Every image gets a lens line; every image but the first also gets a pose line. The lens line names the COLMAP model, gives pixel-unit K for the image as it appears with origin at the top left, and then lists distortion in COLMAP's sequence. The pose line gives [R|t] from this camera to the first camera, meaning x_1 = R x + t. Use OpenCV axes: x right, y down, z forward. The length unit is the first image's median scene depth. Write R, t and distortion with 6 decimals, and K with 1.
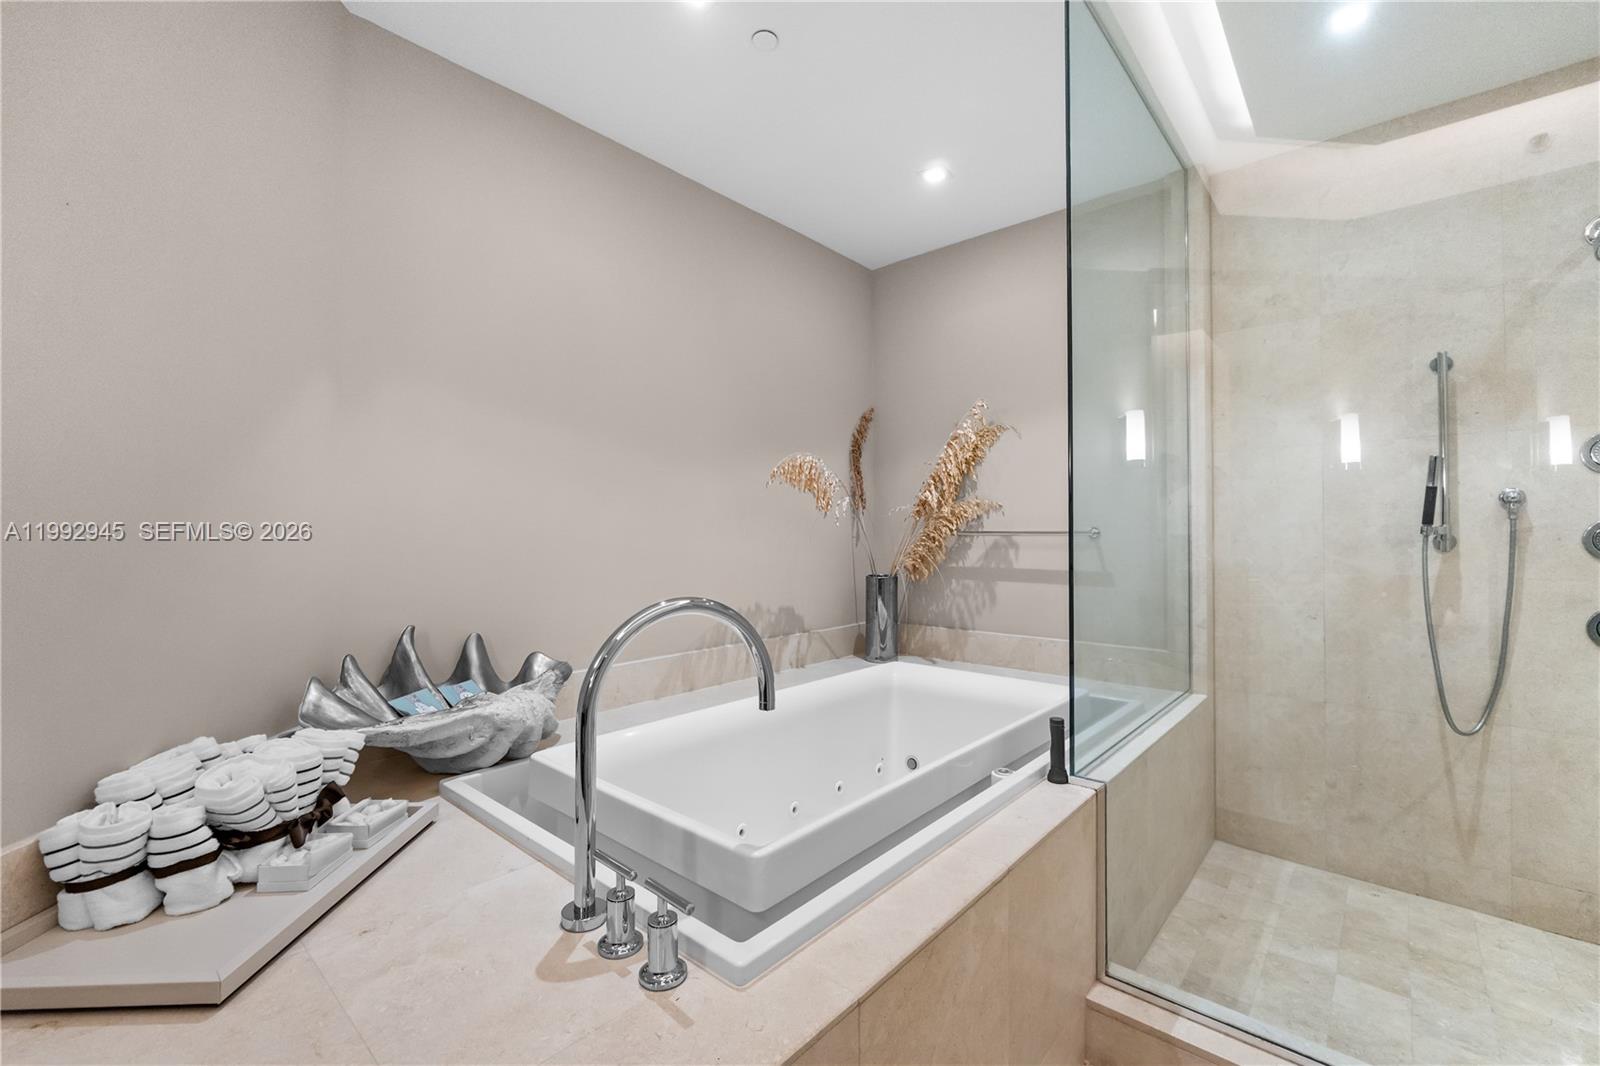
lens RADIAL K [[683.8, 0, 792.3], [0, 683.8, 523.3], [0, 0, 1]] dist [-0.004449, 0.000132]
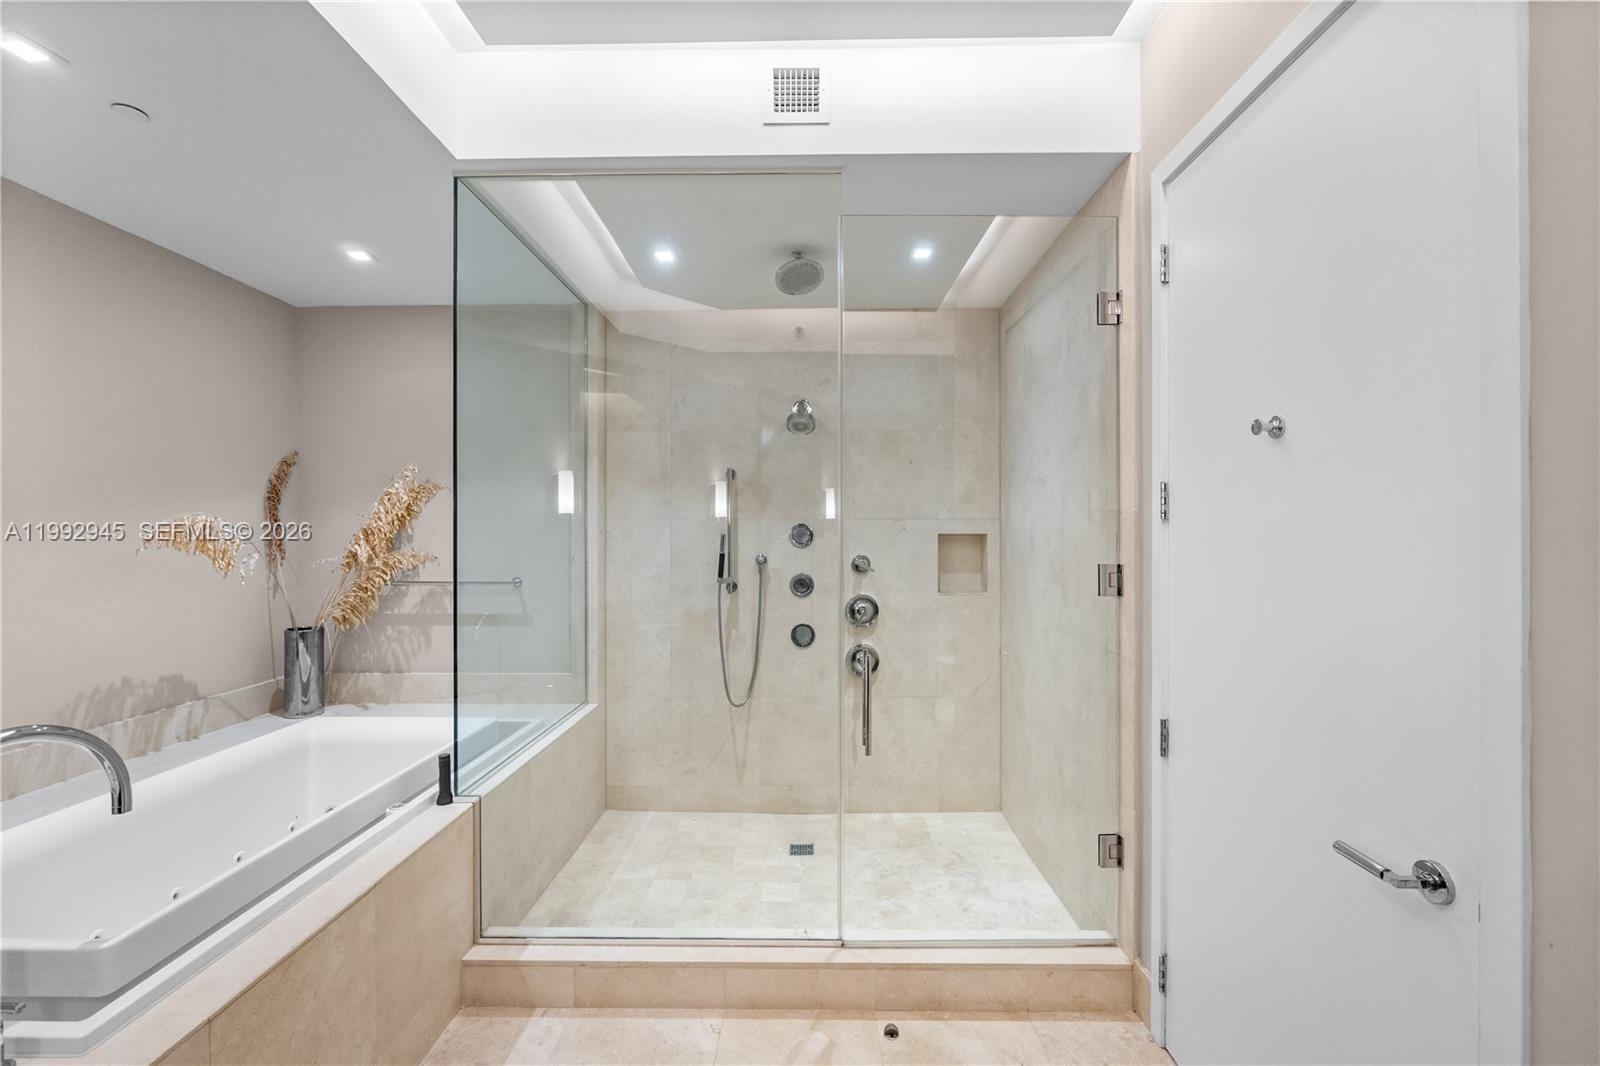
lens RADIAL K [[683.8, 0, 809.6], [0, 683.8, 535.5], [0, 0, 1]] dist [-0.004449, 0.000132]
pose [[0.750209, -0.000902, 0.661201, 0.038926], [-0.010491, 0.999857, 0.013267, -0.109710], [-0.661118, -0.016890, 0.750092, -0.299713]]
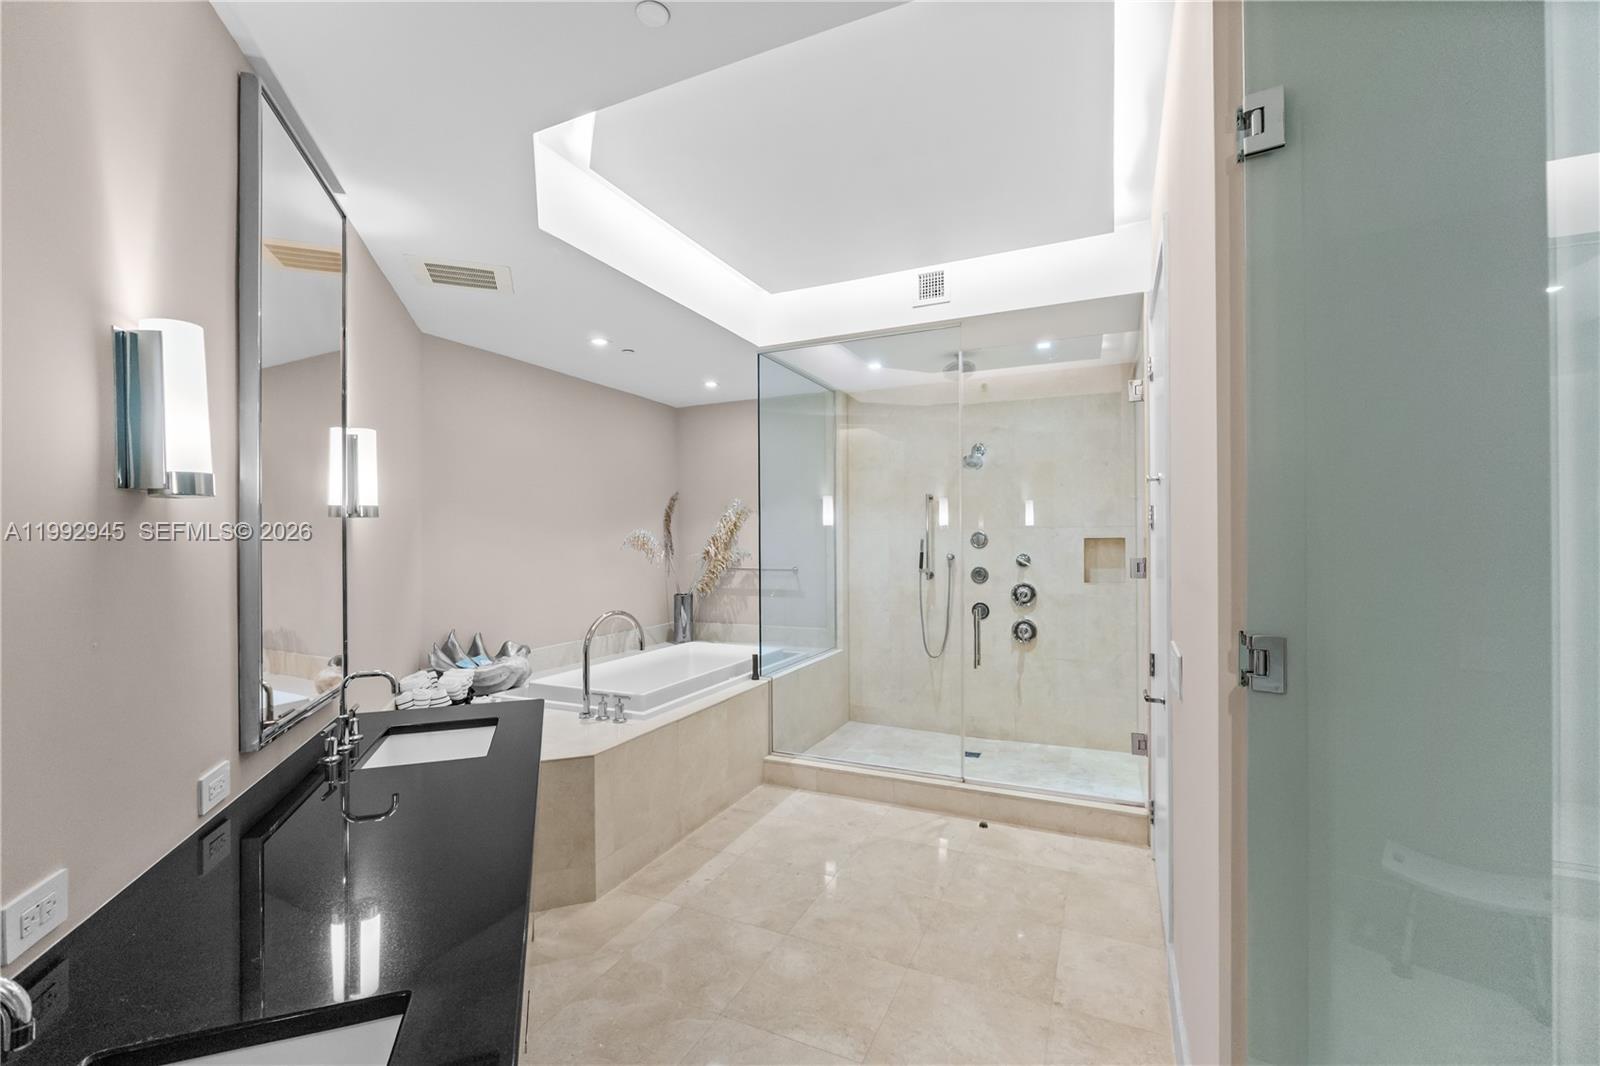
lens RADIAL K [[683.8, 0, 803.5], [0, 683.8, 549.3], [0, 0, 1]] dist [-0.004449, 0.000132]
pose [[0.954088, -0.008828, 0.299396, -0.133874], [0.000026, 0.999568, 0.029392, -0.122211], [-0.299526, -0.028035, 0.953676, -1.023453]]
